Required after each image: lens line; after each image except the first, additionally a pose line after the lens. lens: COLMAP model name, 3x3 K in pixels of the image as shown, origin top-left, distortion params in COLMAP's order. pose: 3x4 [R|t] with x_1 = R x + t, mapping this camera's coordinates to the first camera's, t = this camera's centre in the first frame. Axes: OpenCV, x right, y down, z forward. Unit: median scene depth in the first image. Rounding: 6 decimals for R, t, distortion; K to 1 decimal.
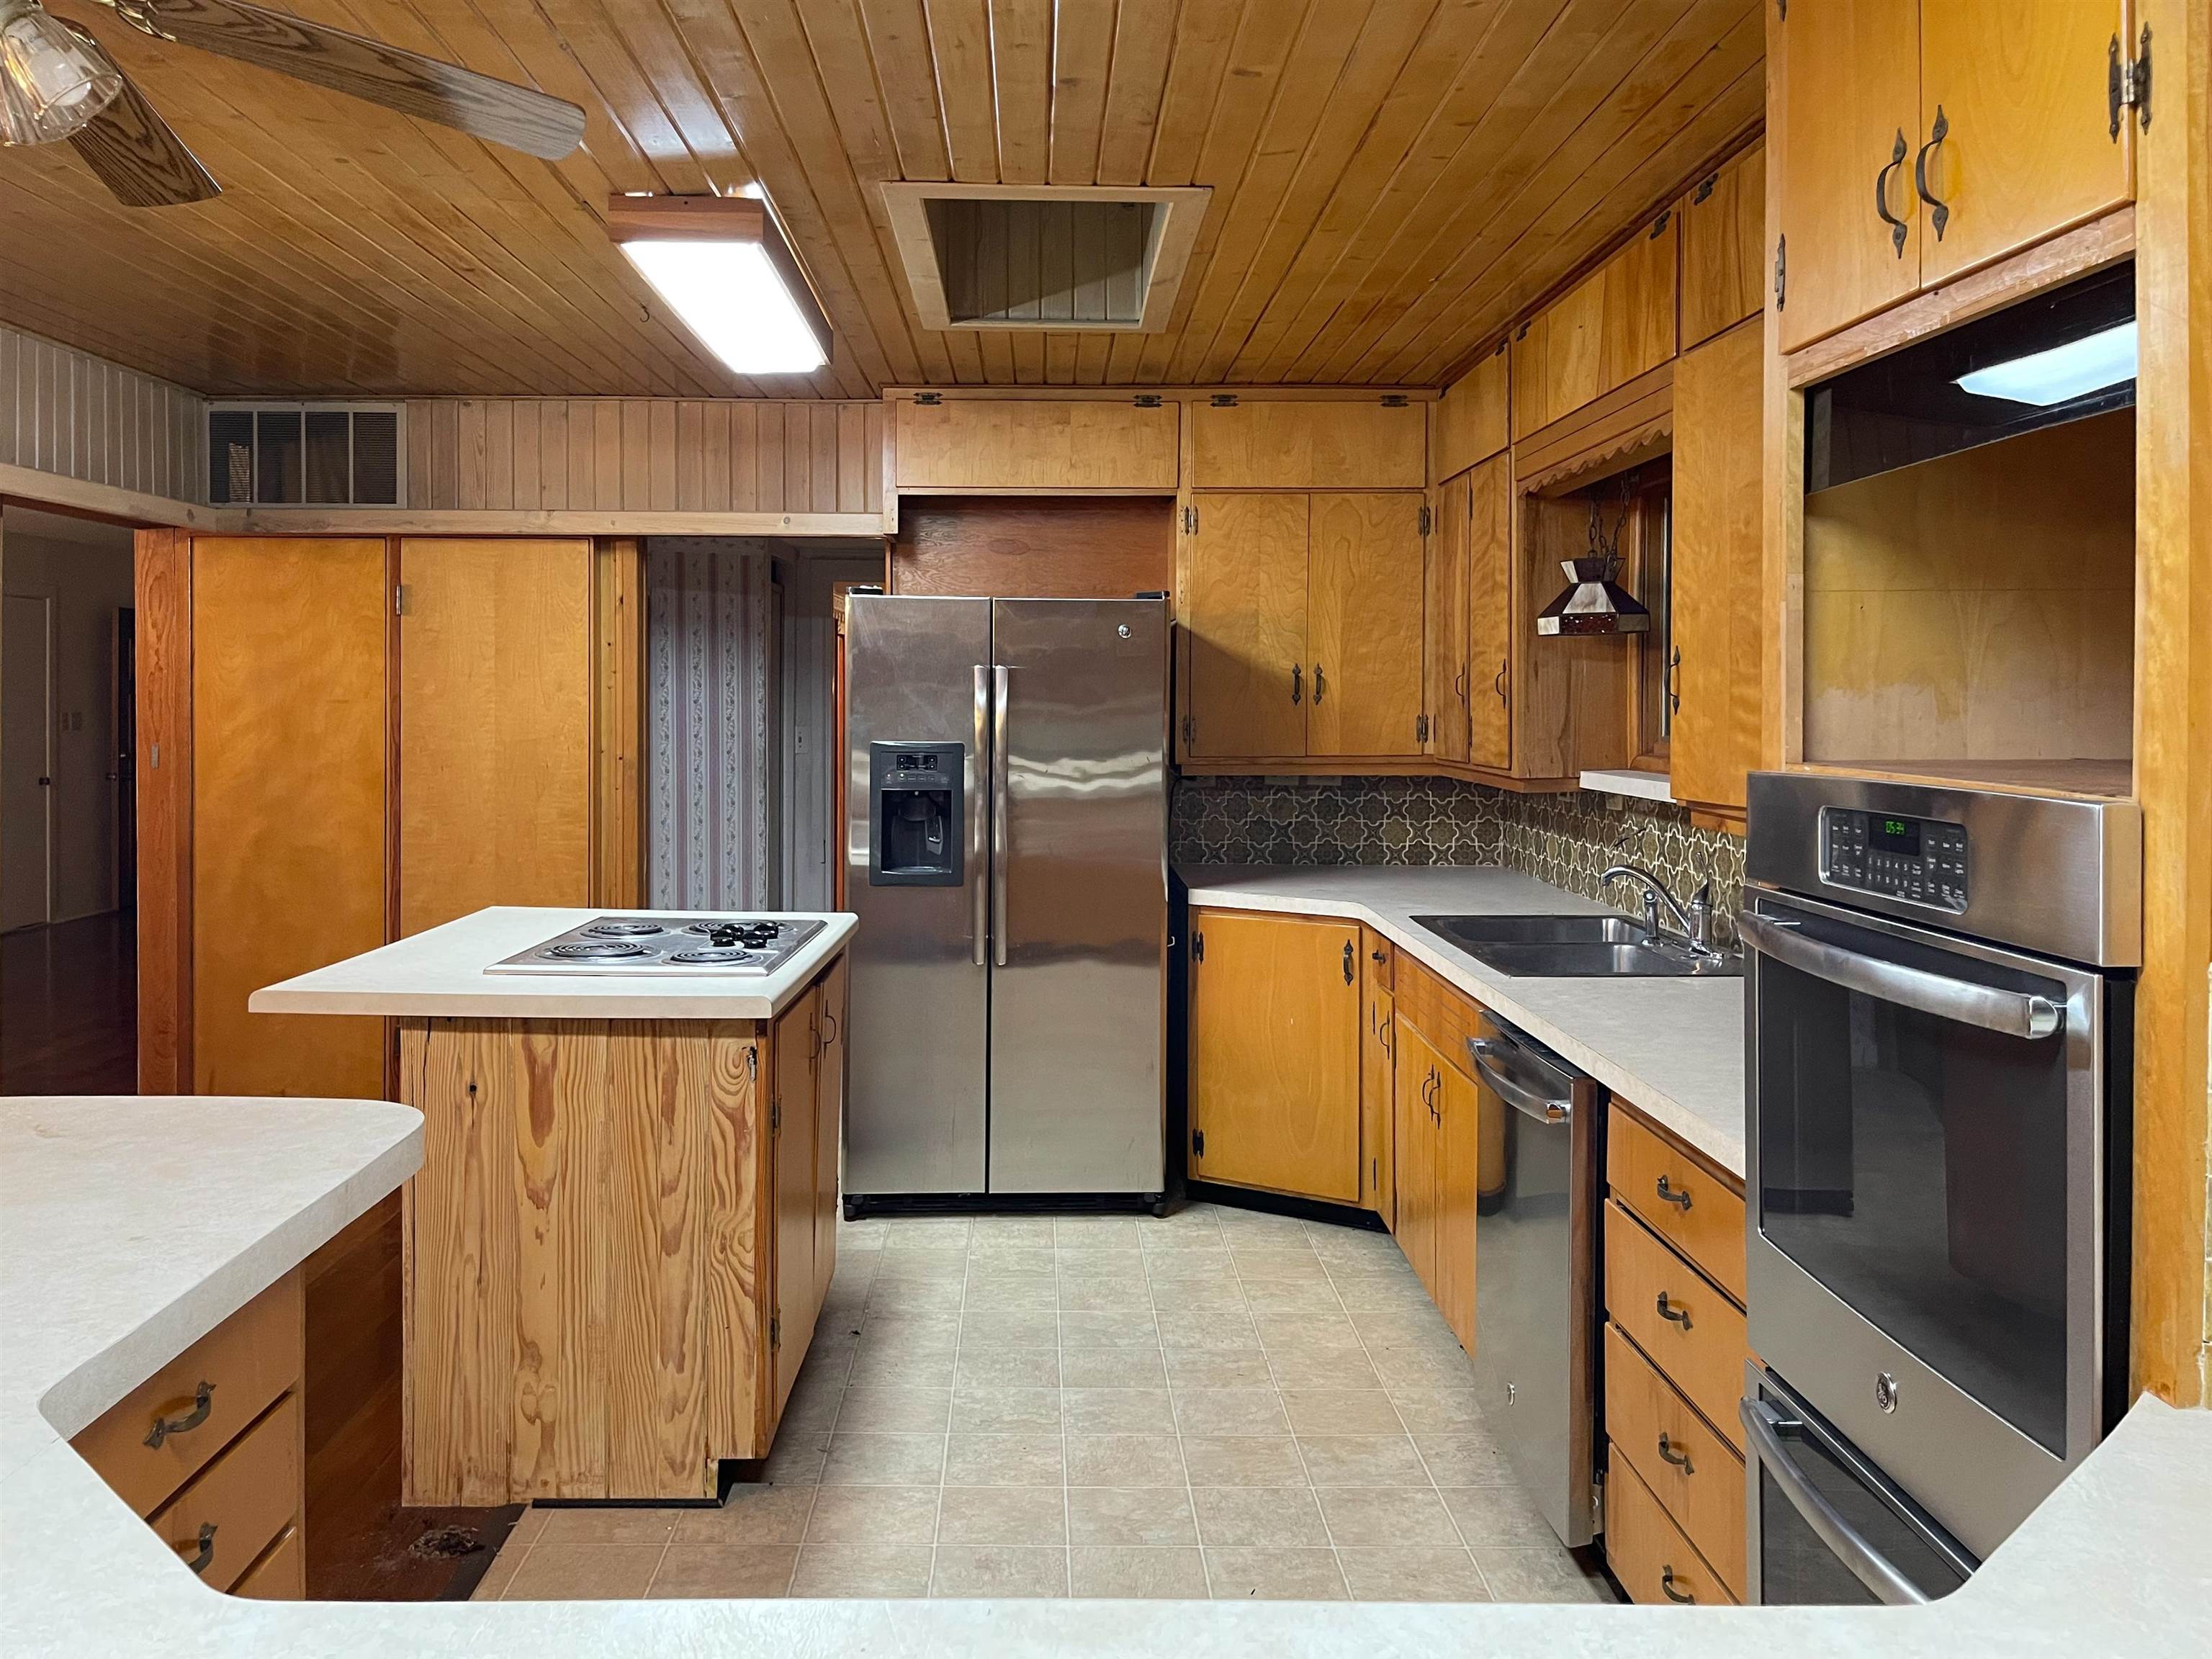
lens RADIAL K [[1726.1, 0, 1035.3], [0, 1726.1, 714.4], [0, 0, 1]] dist [0.039191, -0.001064]
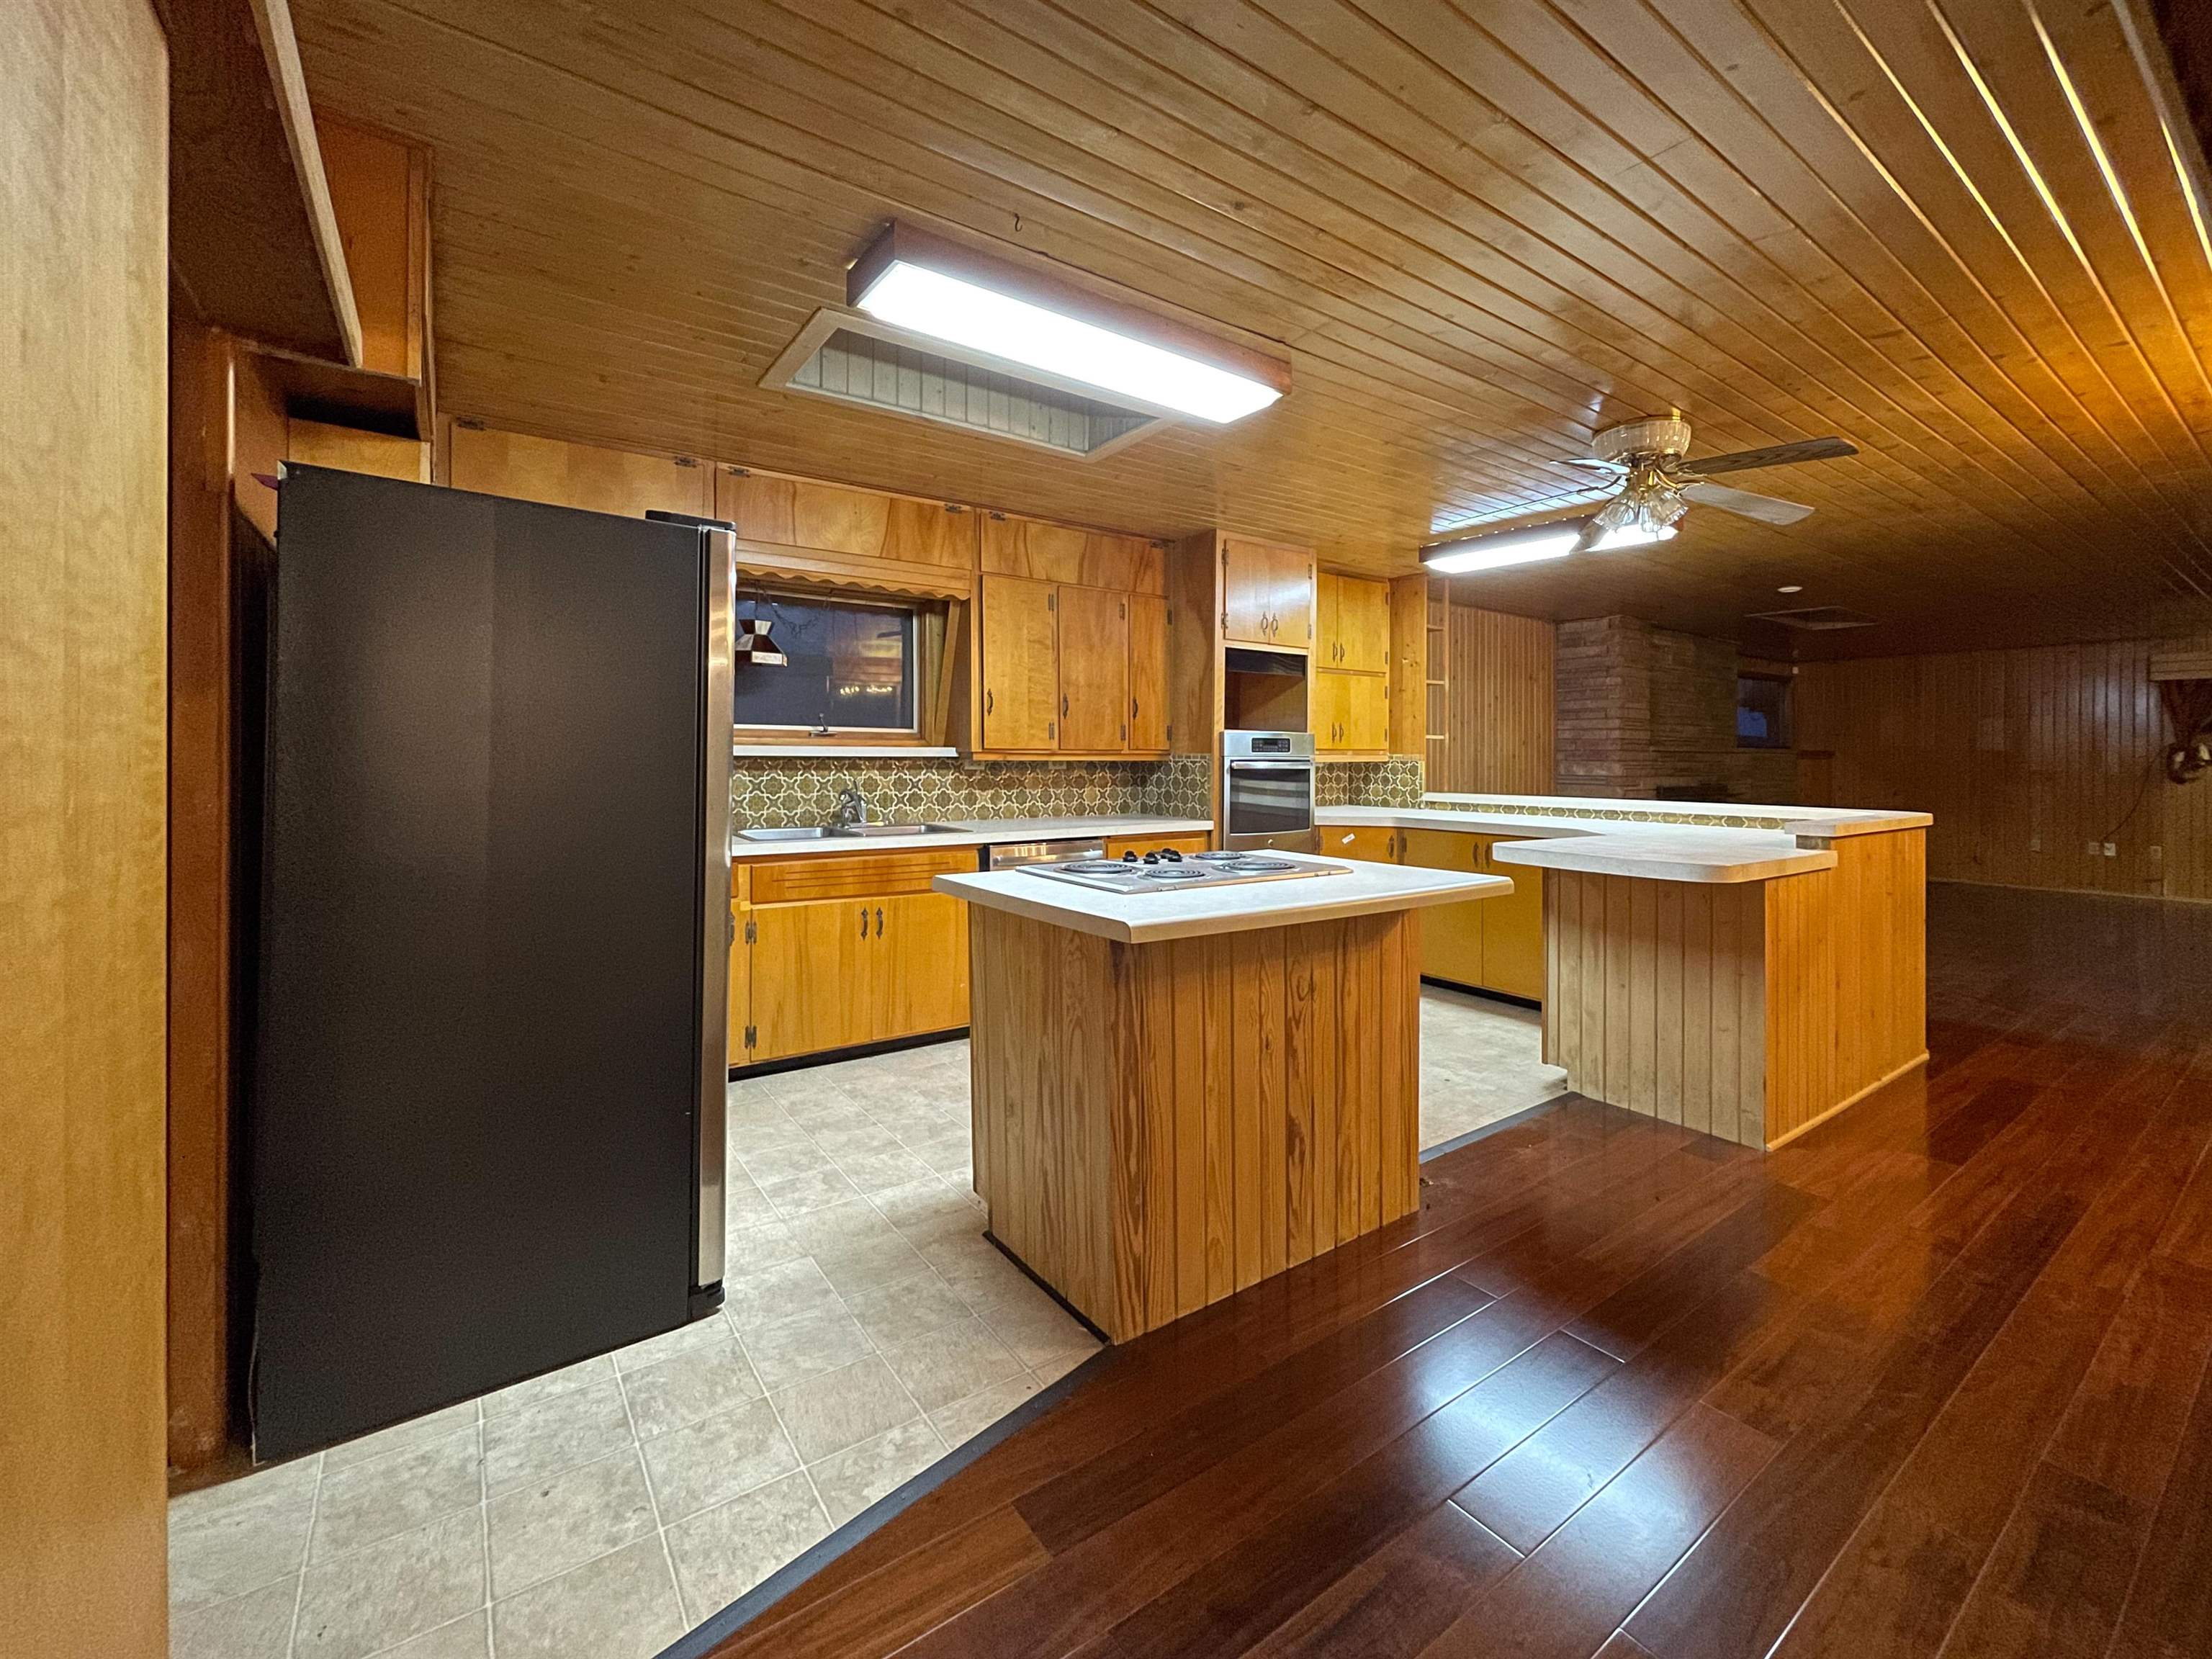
lens RADIAL K [[941.3, 0, 1120.4], [0, 941.3, 747.0], [0, 0, 1]] dist [-0.000201, -0.000040]
pose [[-0.593981, 0.001402, 0.804478, -0.572989], [-0.000816, 0.999997, -0.002345, 0.032765], [-0.804479, -0.002050, -0.593978, 1.118620]]
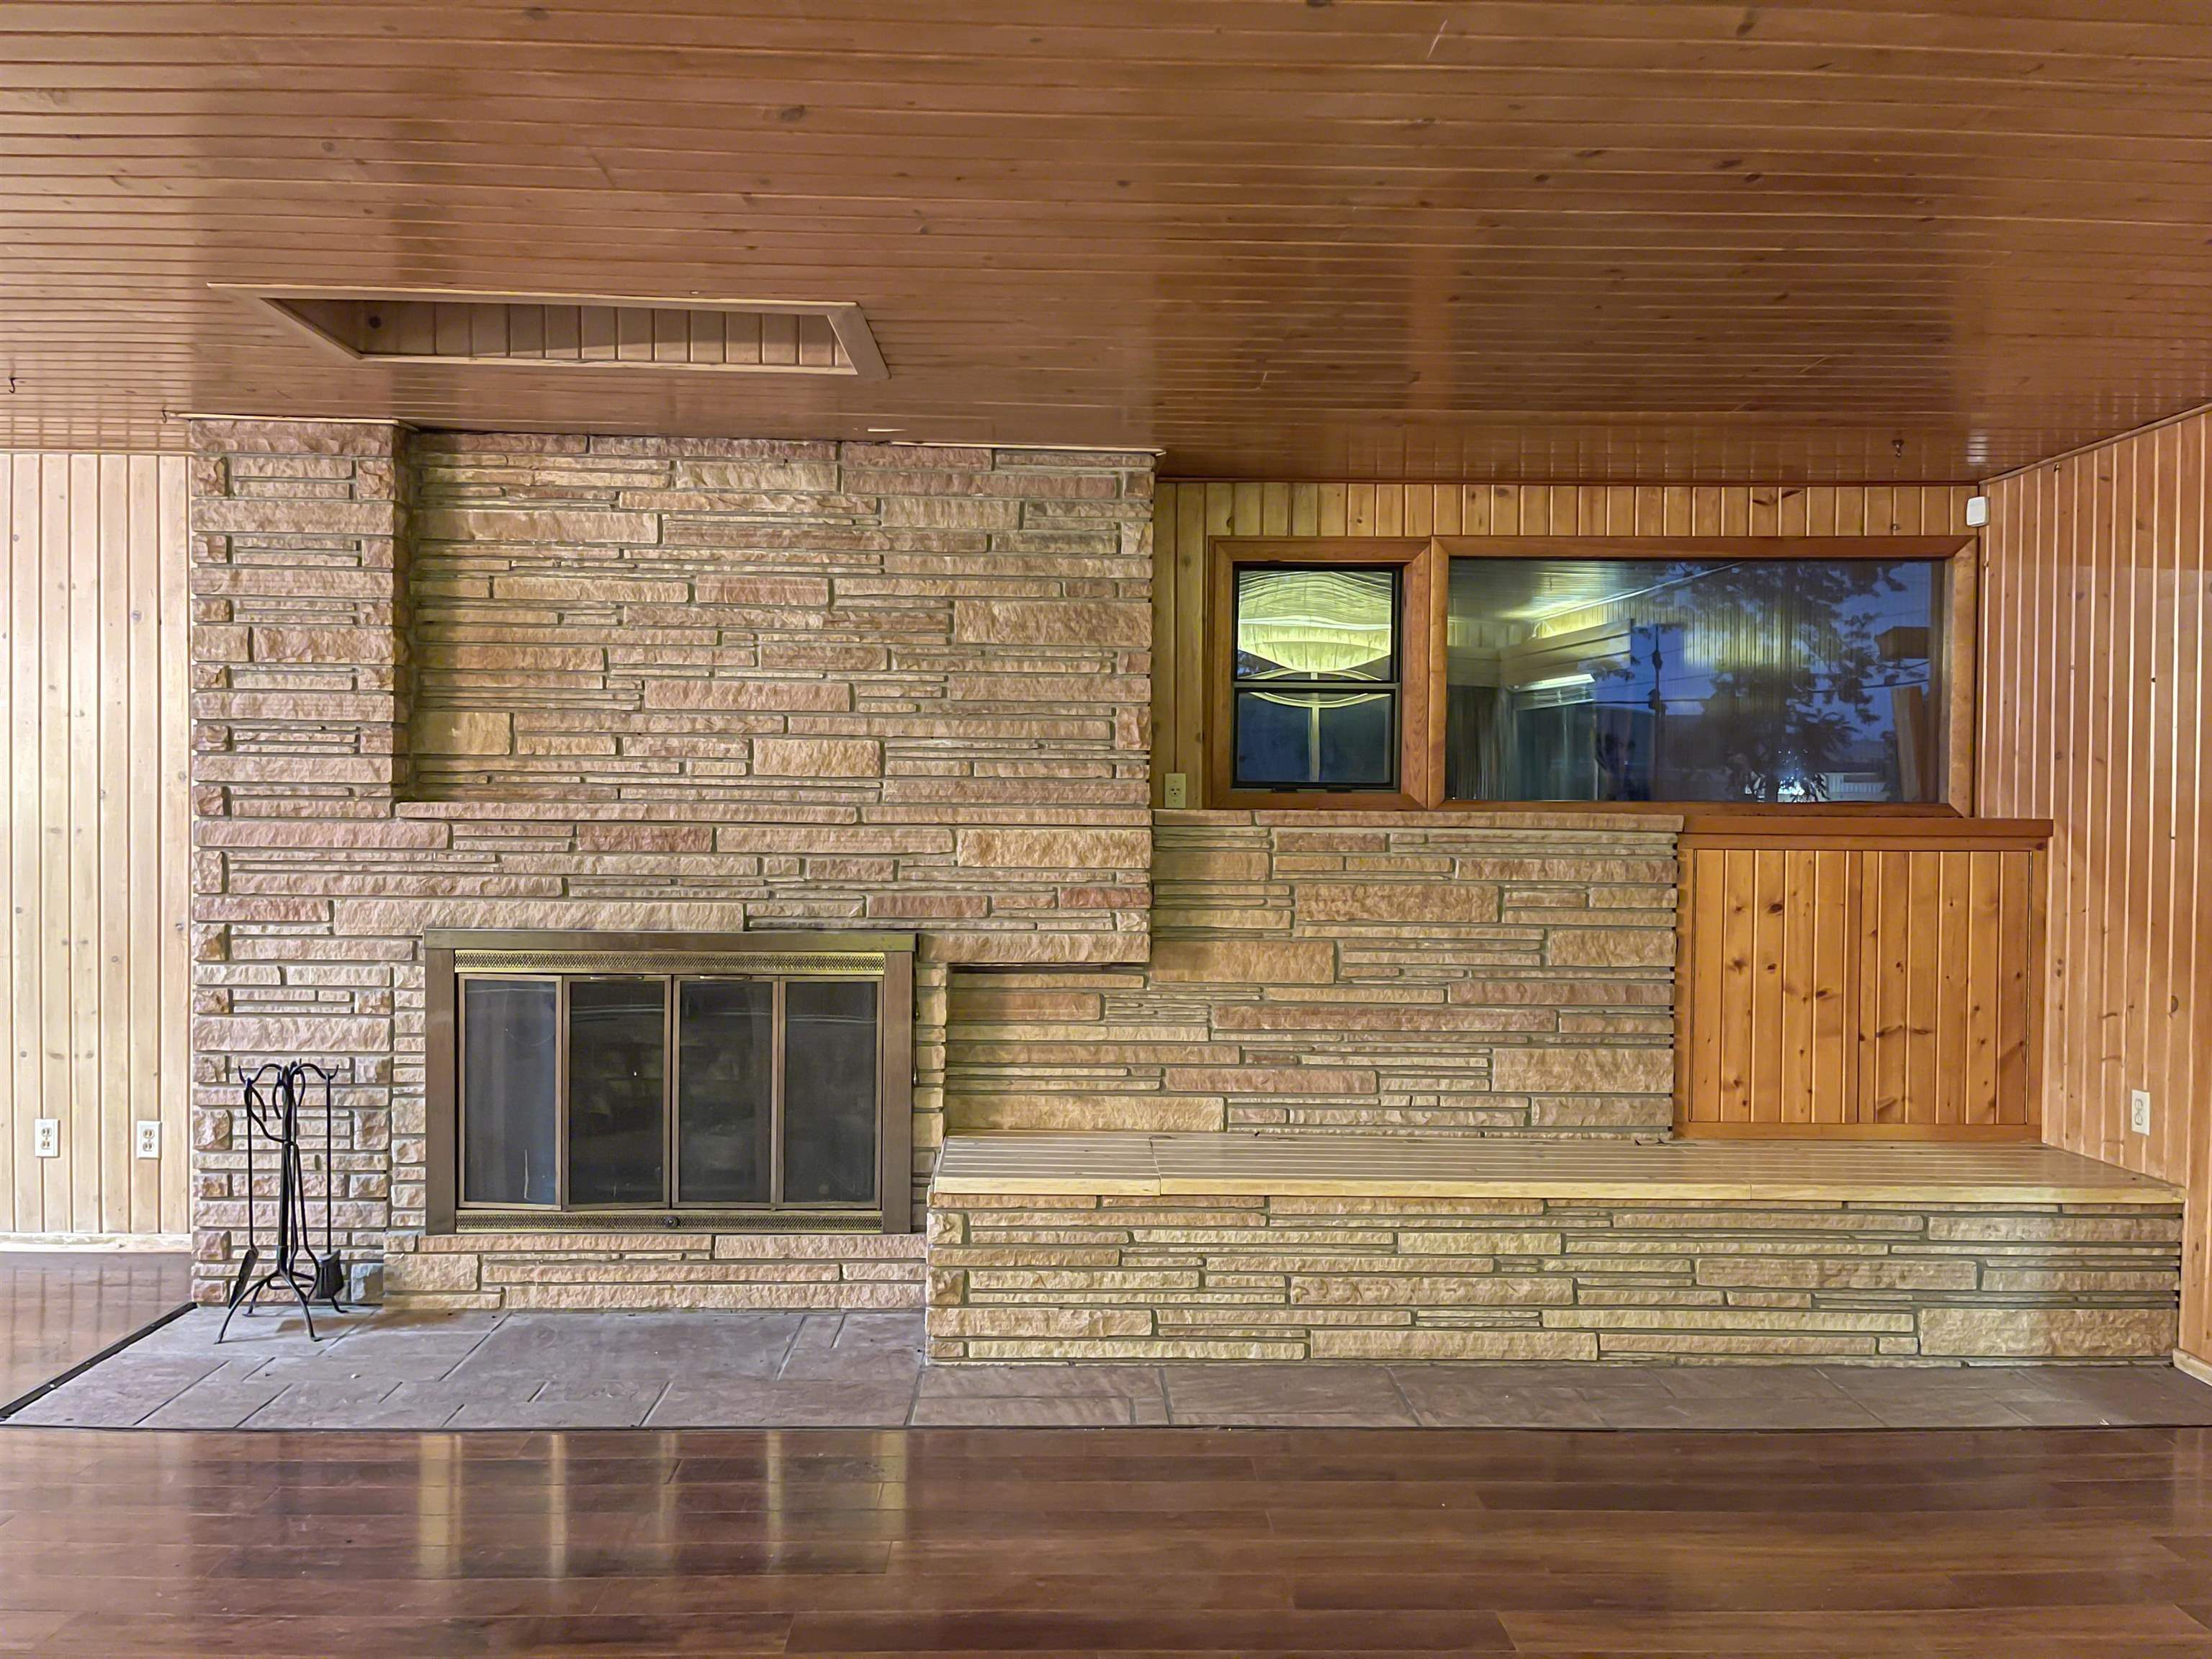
lens RADIAL K [[1655.8, 0, 1088.1], [0, 1655.8, 838.8], [0, 0, 1]] dist [0.041867, -0.036888]
pose [[-0.039119, -0.021608, 0.999001, -0.768030], [-0.001116, 0.999766, 0.021581, 0.025629], [-0.999234, -0.000271, -0.039134, -0.970686]]
